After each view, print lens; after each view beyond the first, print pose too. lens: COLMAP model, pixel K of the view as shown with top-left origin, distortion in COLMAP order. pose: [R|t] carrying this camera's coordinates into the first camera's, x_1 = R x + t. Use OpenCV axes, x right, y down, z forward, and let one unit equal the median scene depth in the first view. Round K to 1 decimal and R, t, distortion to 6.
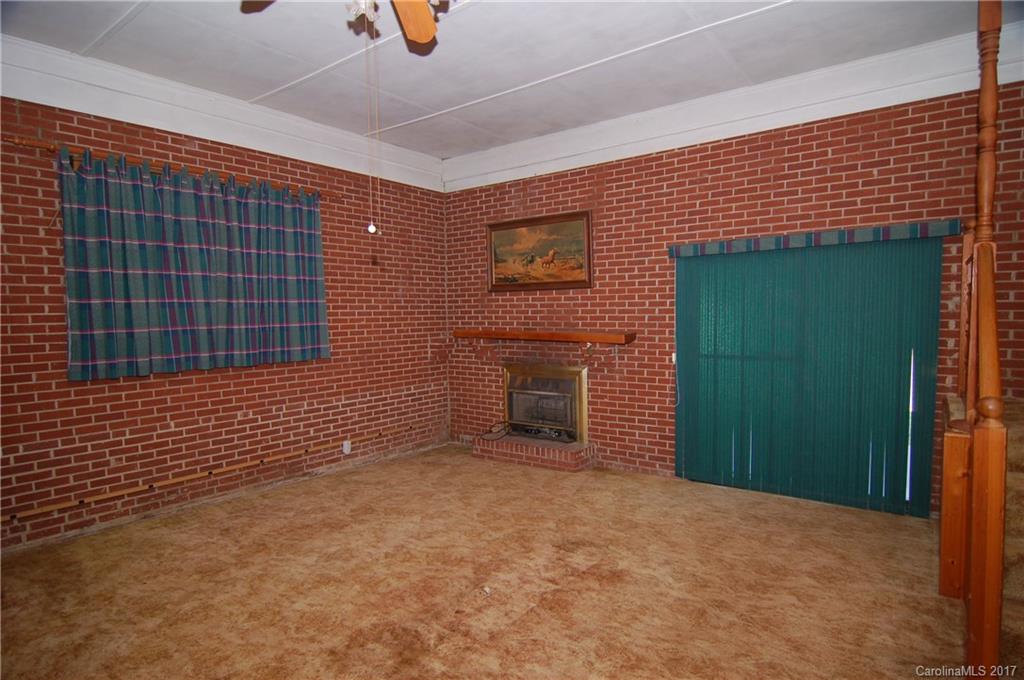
lens RADIAL K [[556.0, 0, 518.2], [0, 556.0, 347.8], [0, 0, 1]] dist [-0.009712, -0.006291]
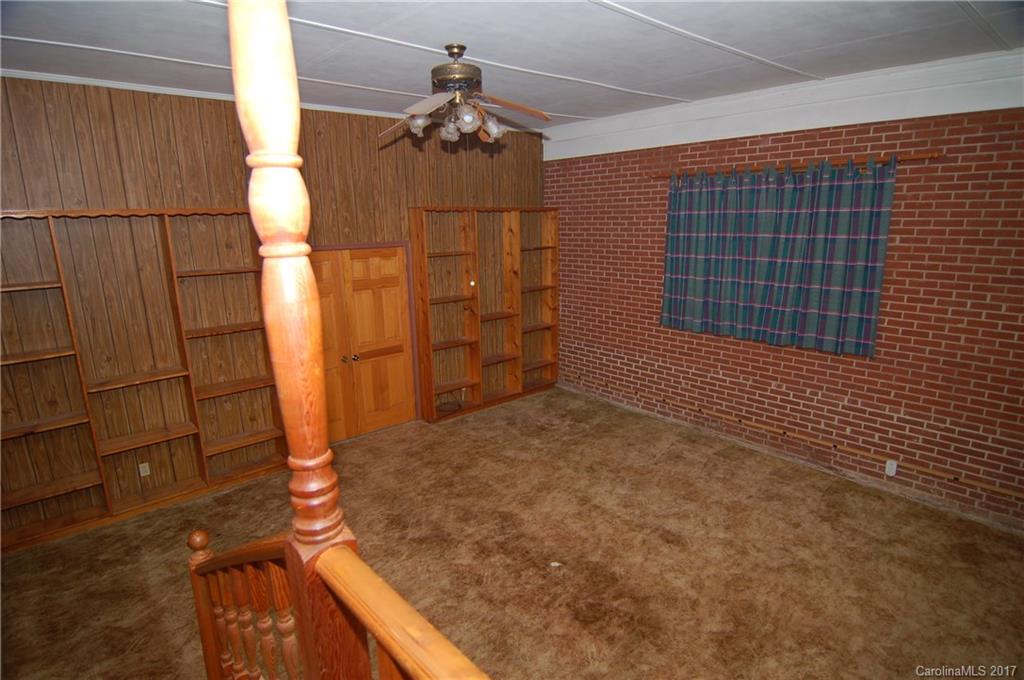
lens RADIAL K [[556.0, 0, 511.0], [0, 556.0, 344.1], [0, 0, 1]] dist [-0.009712, -0.006291]
pose [[-0.182598, 0.248358, -0.951302, 0.633981], [-0.042161, 0.964702, 0.259949, -0.225116], [0.982283, 0.087574, -0.165682, 0.664501]]
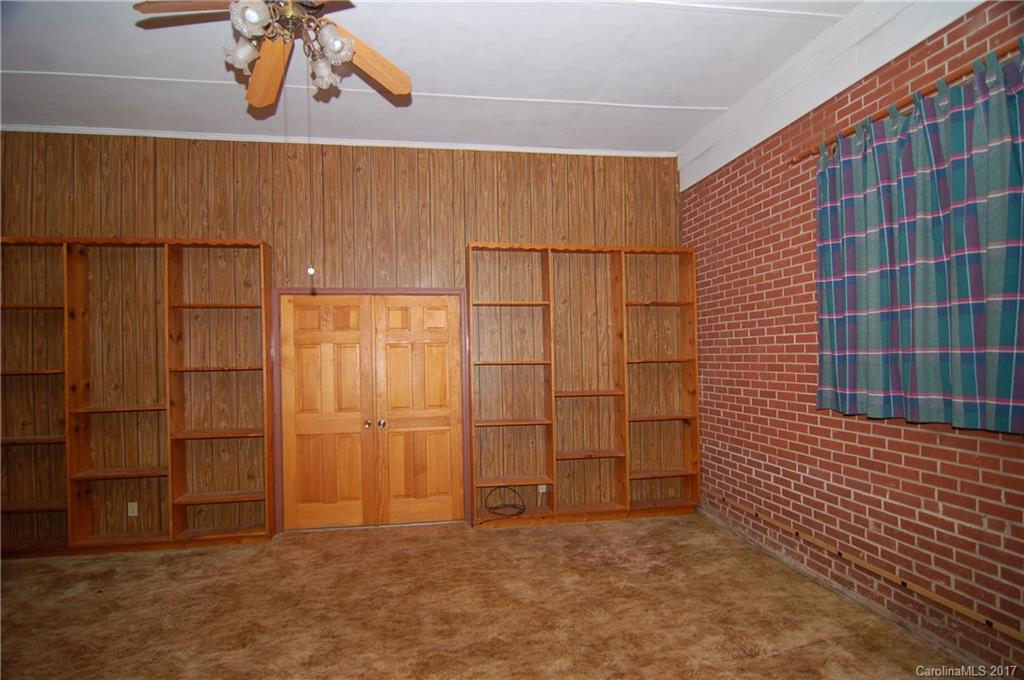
lens RADIAL K [[556.0, 0, 509.8], [0, 556.0, 347.1], [0, 0, 1]] dist [-0.009712, -0.006291]
pose [[-0.679351, 0.024994, -0.733388, 0.130481], [-0.012252, 0.998894, 0.045392, -0.055488], [0.733711, 0.039822, -0.678293, 0.968409]]
